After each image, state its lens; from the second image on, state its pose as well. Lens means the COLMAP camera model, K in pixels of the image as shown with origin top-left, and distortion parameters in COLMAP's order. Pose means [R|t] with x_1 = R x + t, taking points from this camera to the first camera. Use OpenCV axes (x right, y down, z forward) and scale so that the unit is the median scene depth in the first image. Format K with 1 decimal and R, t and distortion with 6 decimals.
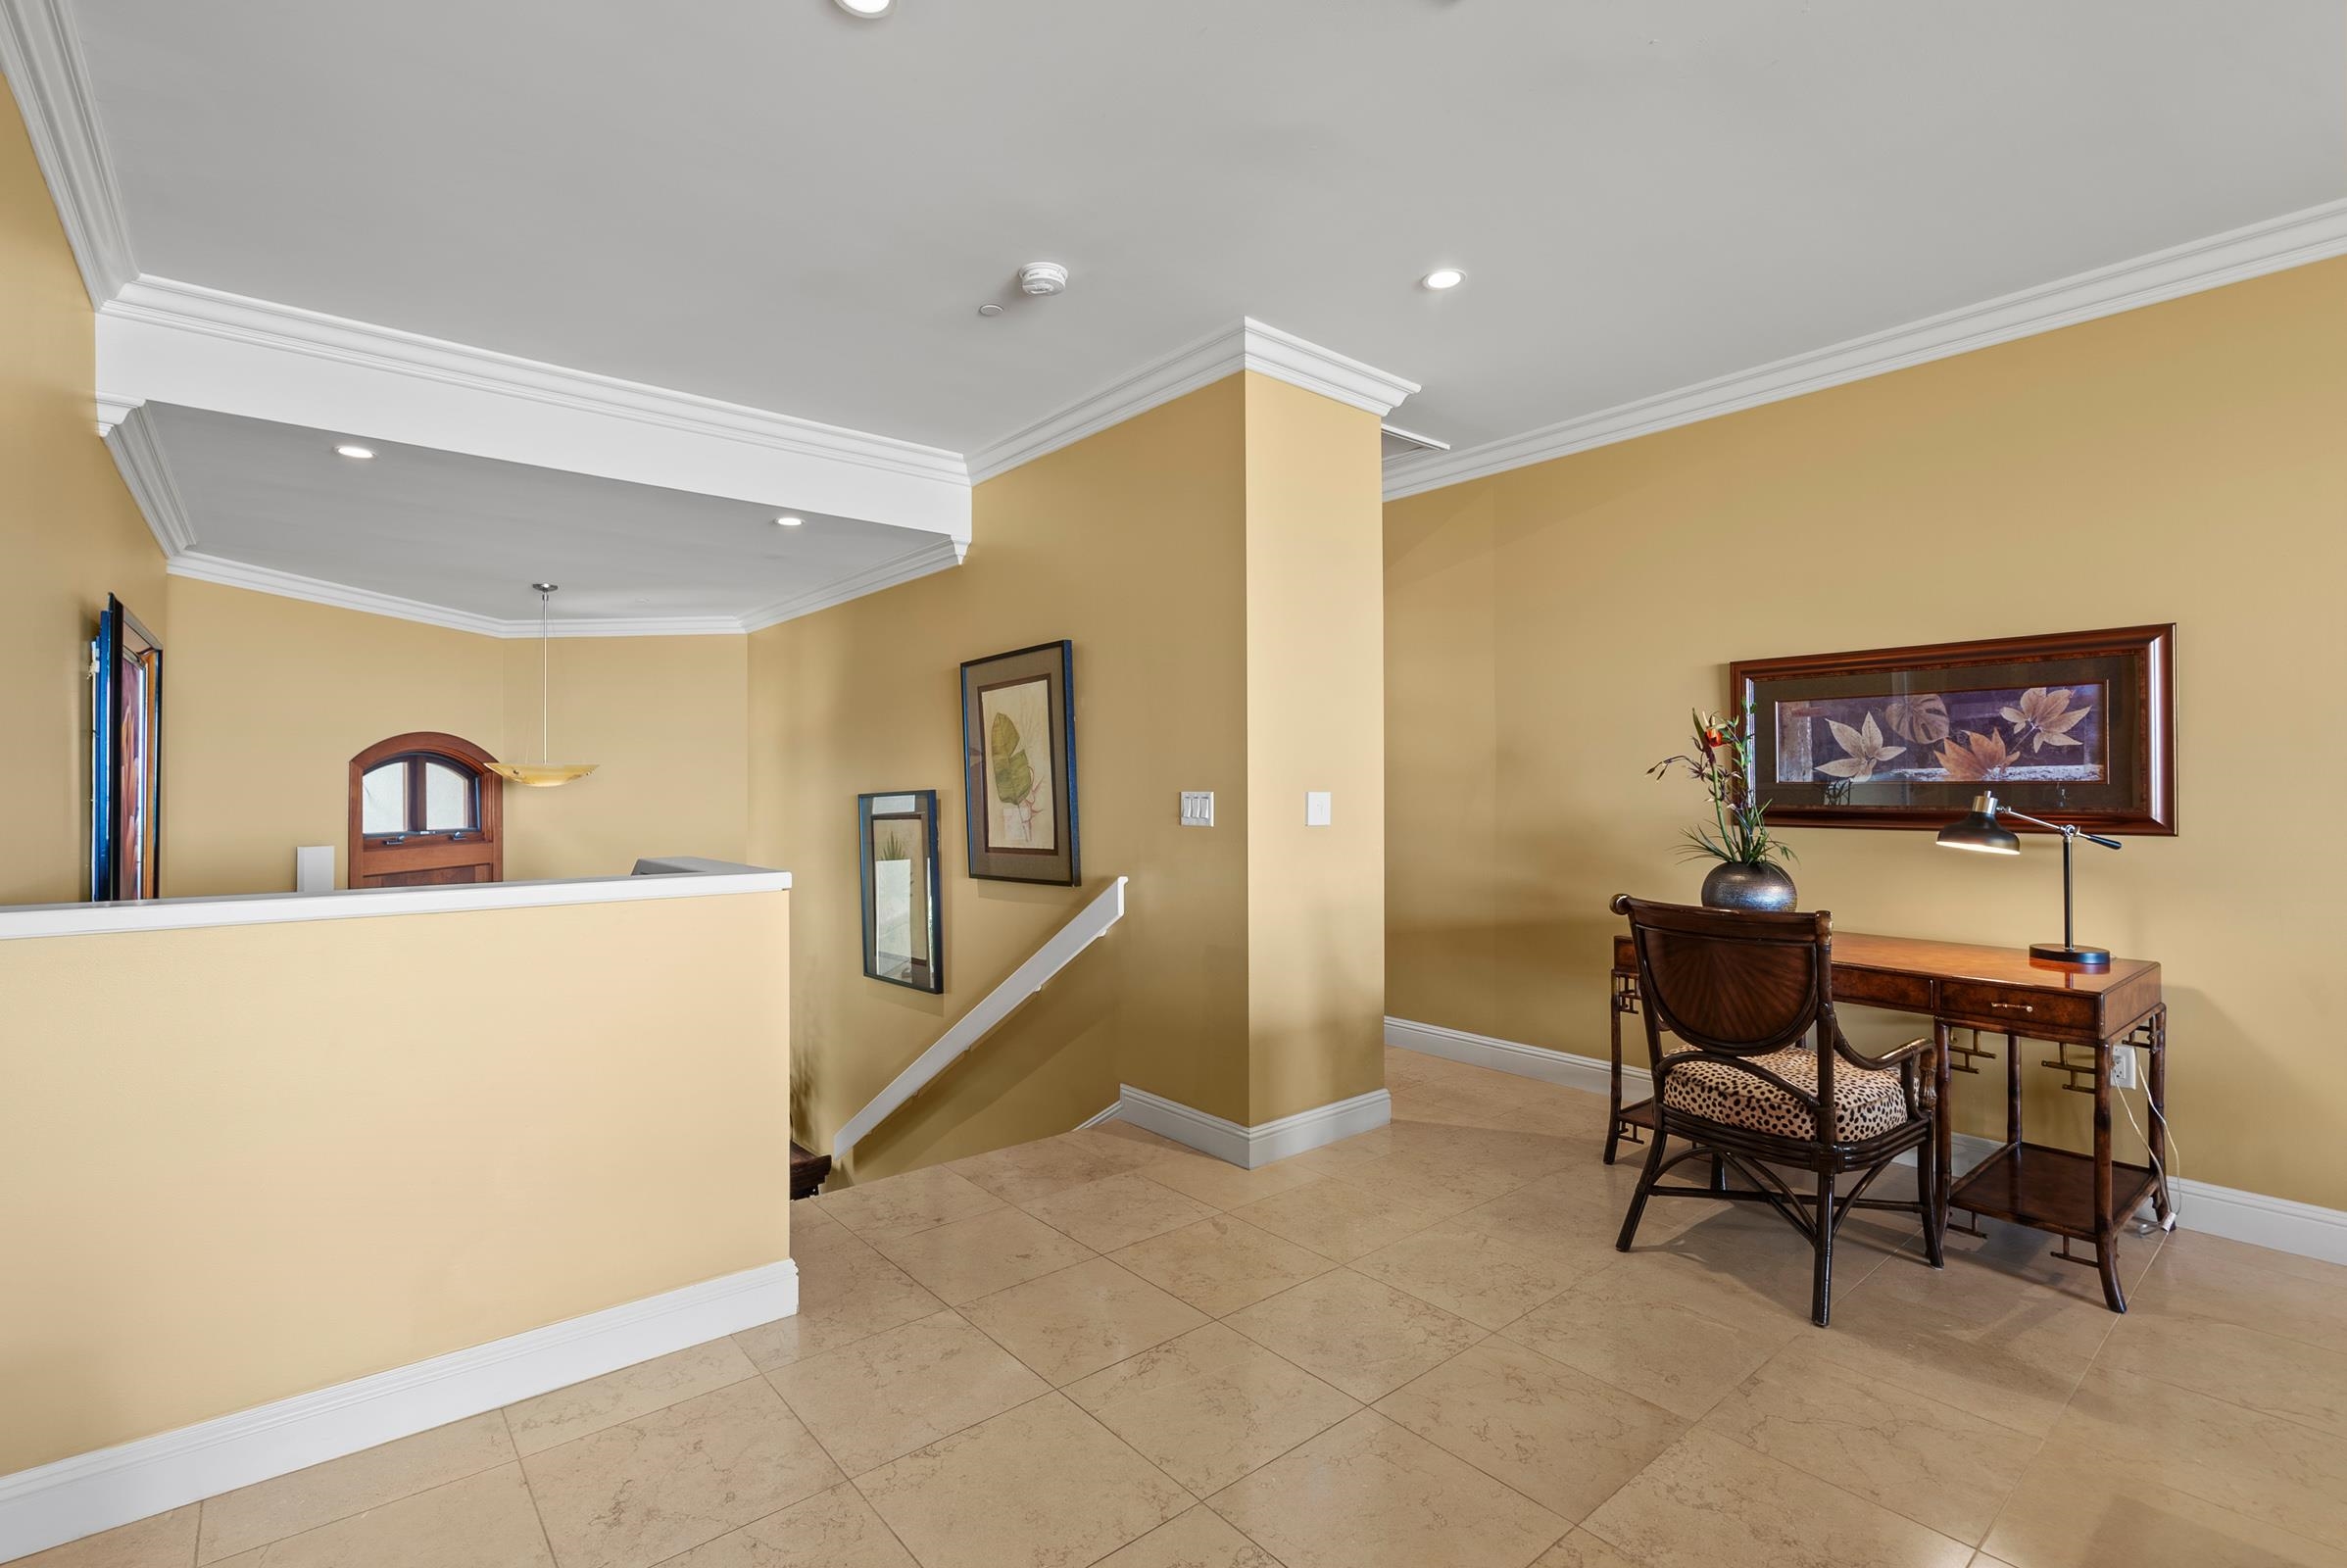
lens RADIAL K [[1061.5, 0, 1173.5], [0, 1061.5, 784.0], [0, 0, 1]] dist [-0.014788, 0.000212]
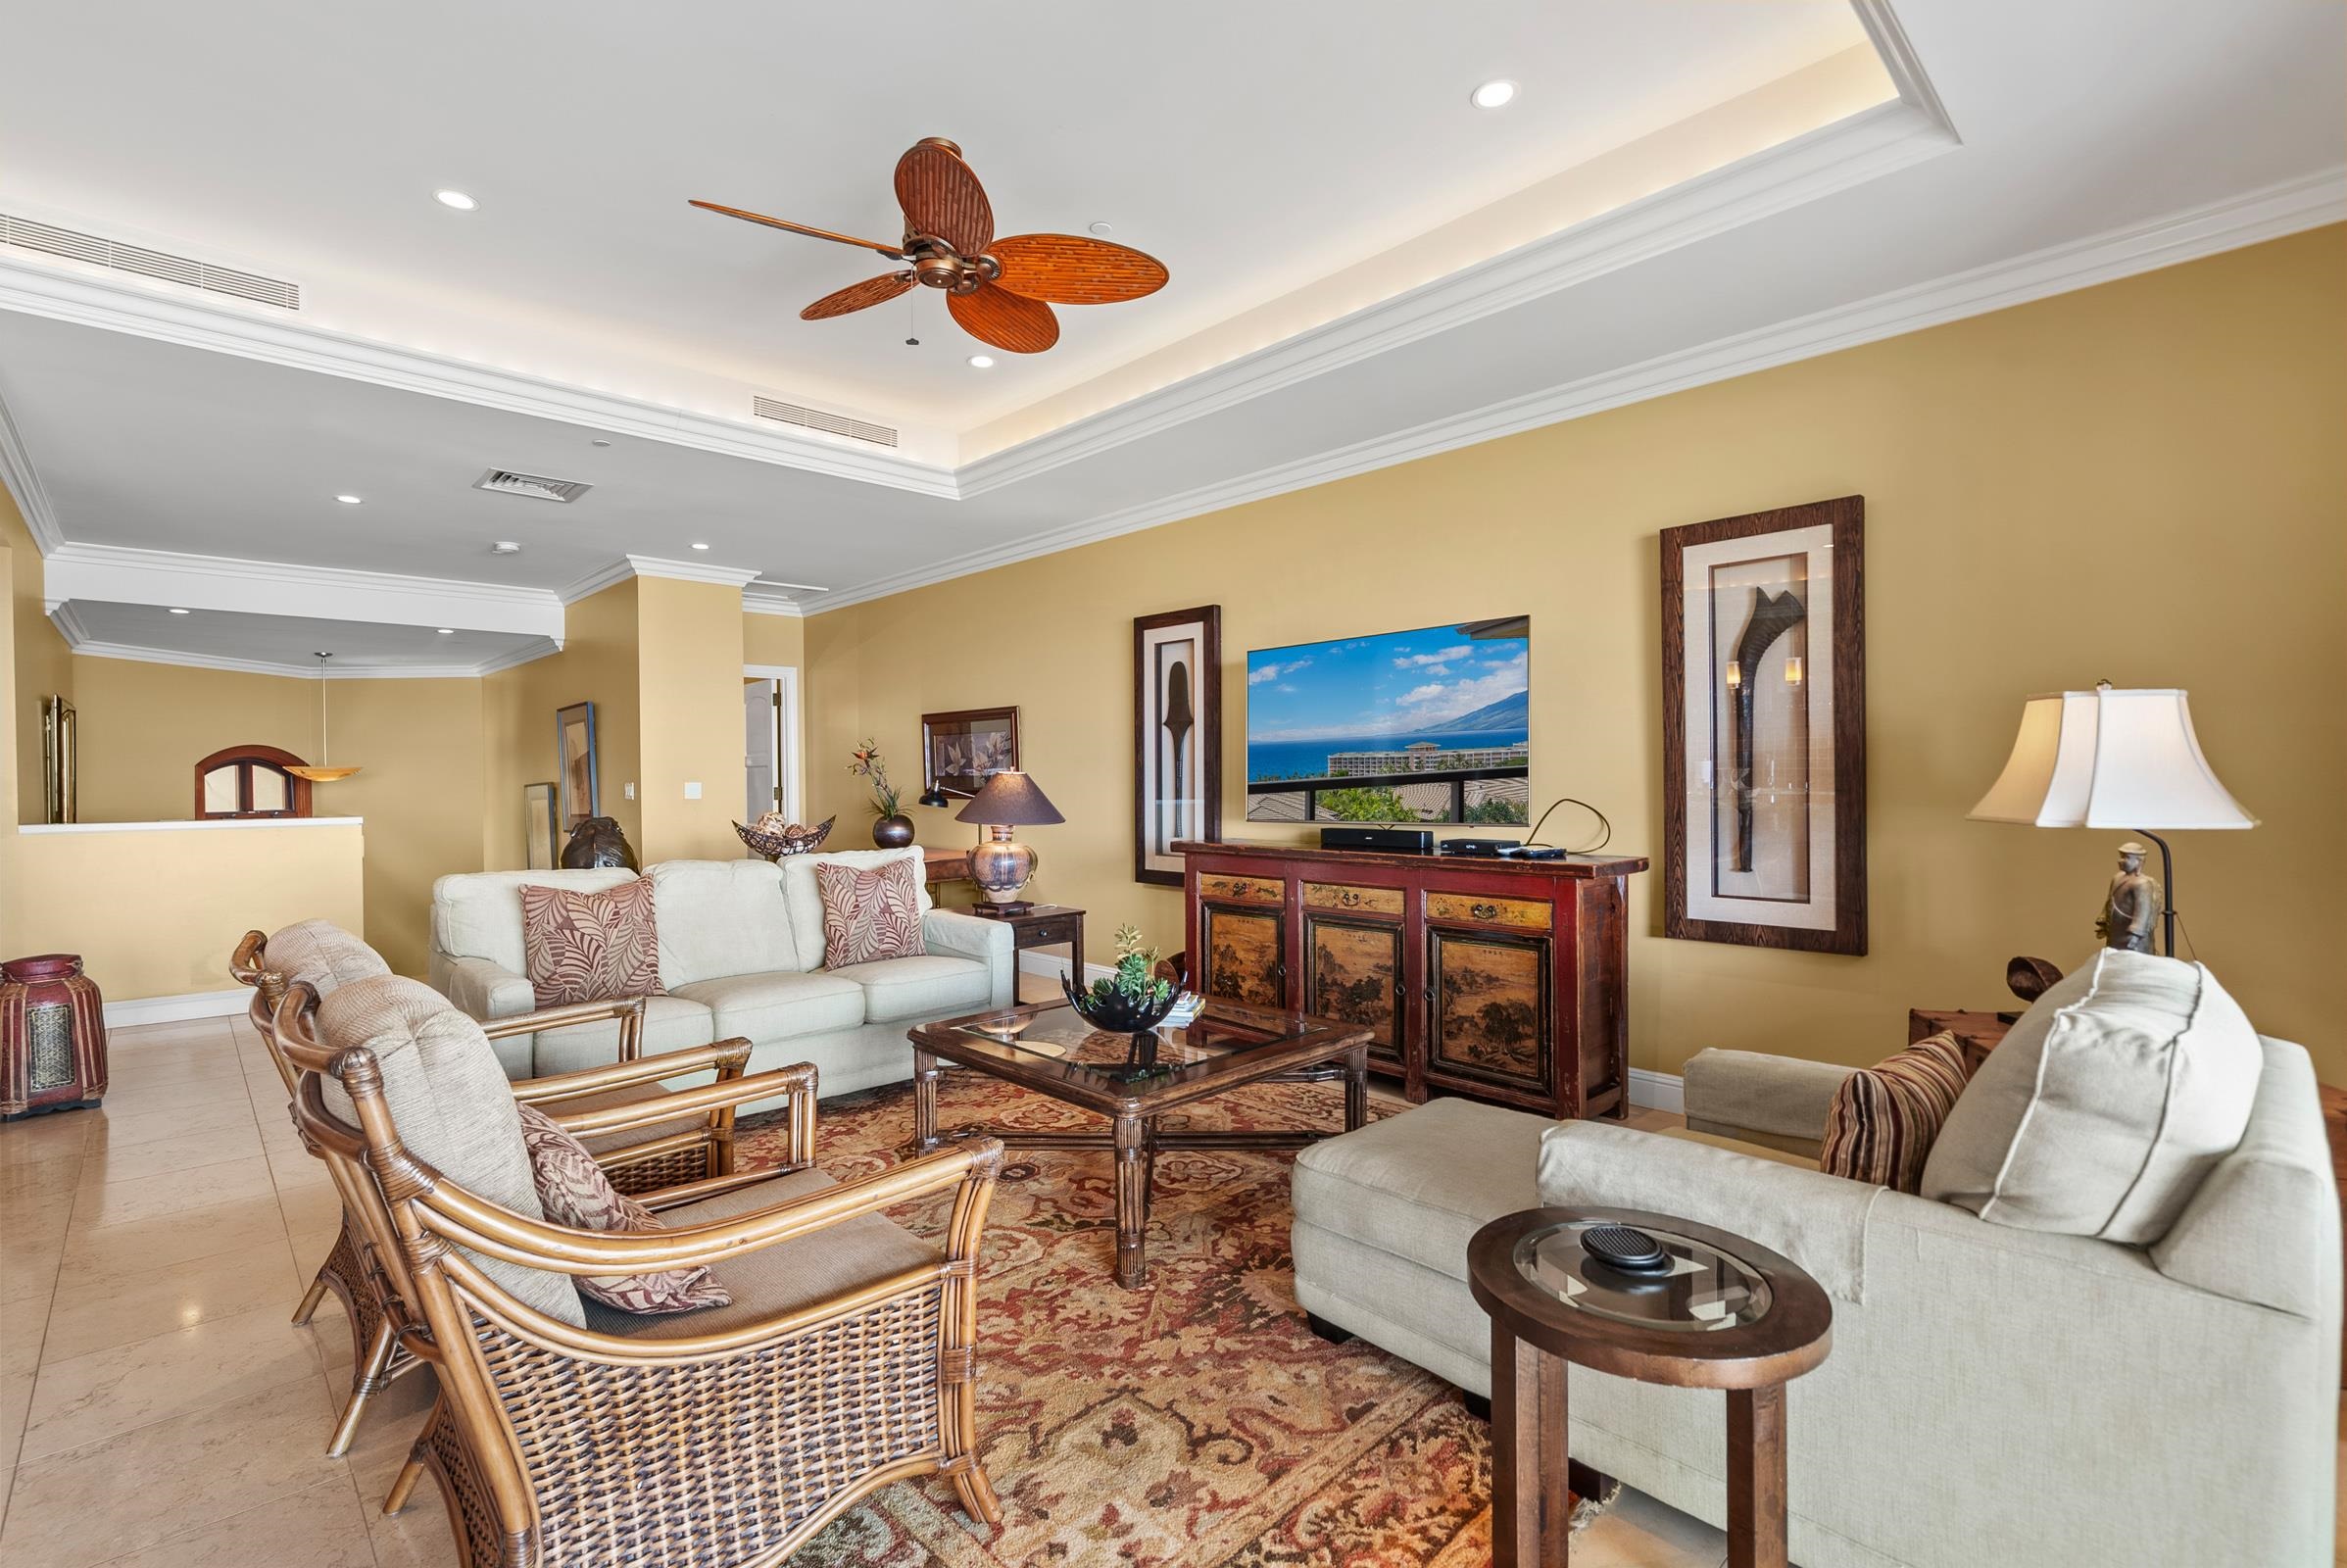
lens RADIAL K [[1063.8, 0, 1159.4], [0, 1063.8, 789.2], [0, 0, 1]] dist [-0.003377, 0.000523]
pose [[0.998633, -0.007228, 0.051773, 0.758443], [0.006338, 0.999829, 0.017348, -0.007087], [-0.051890, -0.016996, 0.998508, -0.869274]]
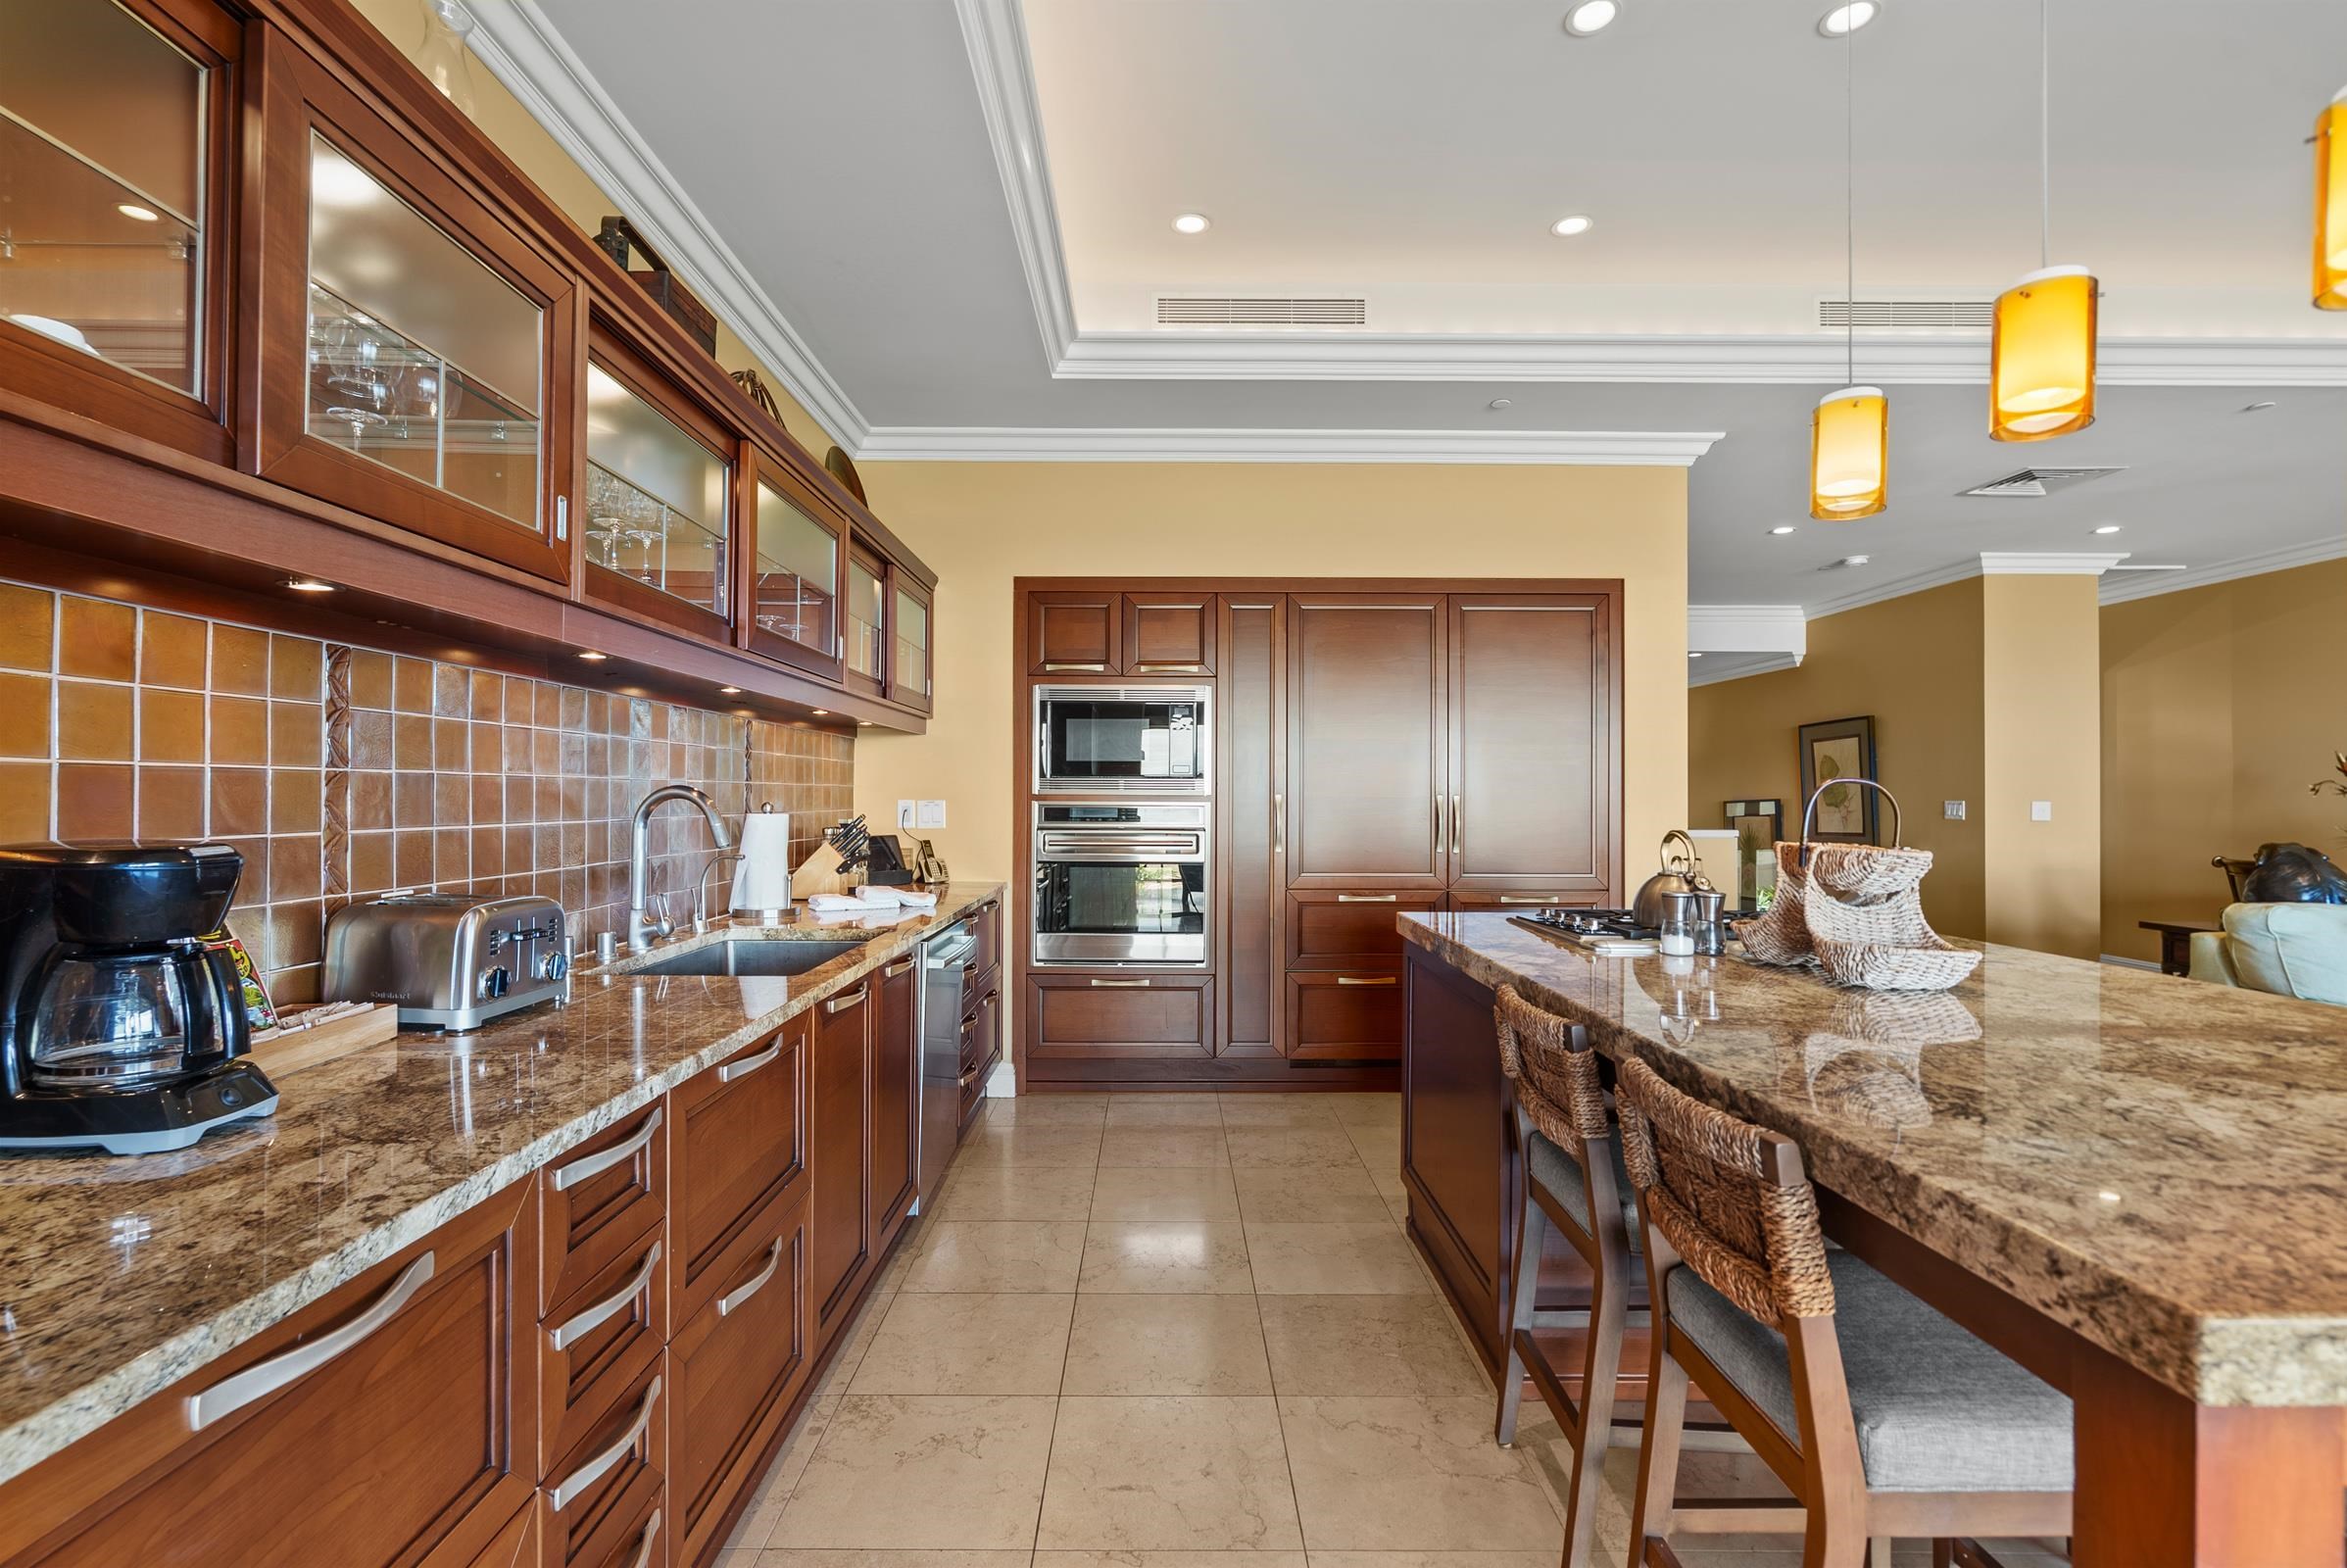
lens RADIAL K [[1063.8, 0, 1159.4], [0, 1063.8, 789.2], [0, 0, 1]] dist [-0.003377, 0.000523]
pose [[0.764383, -0.000159, -0.644762, 0.129121], [-0.001006, 0.999998, -0.001439, -0.007546], [0.644761, 0.001748, 0.764382, -1.078305]]
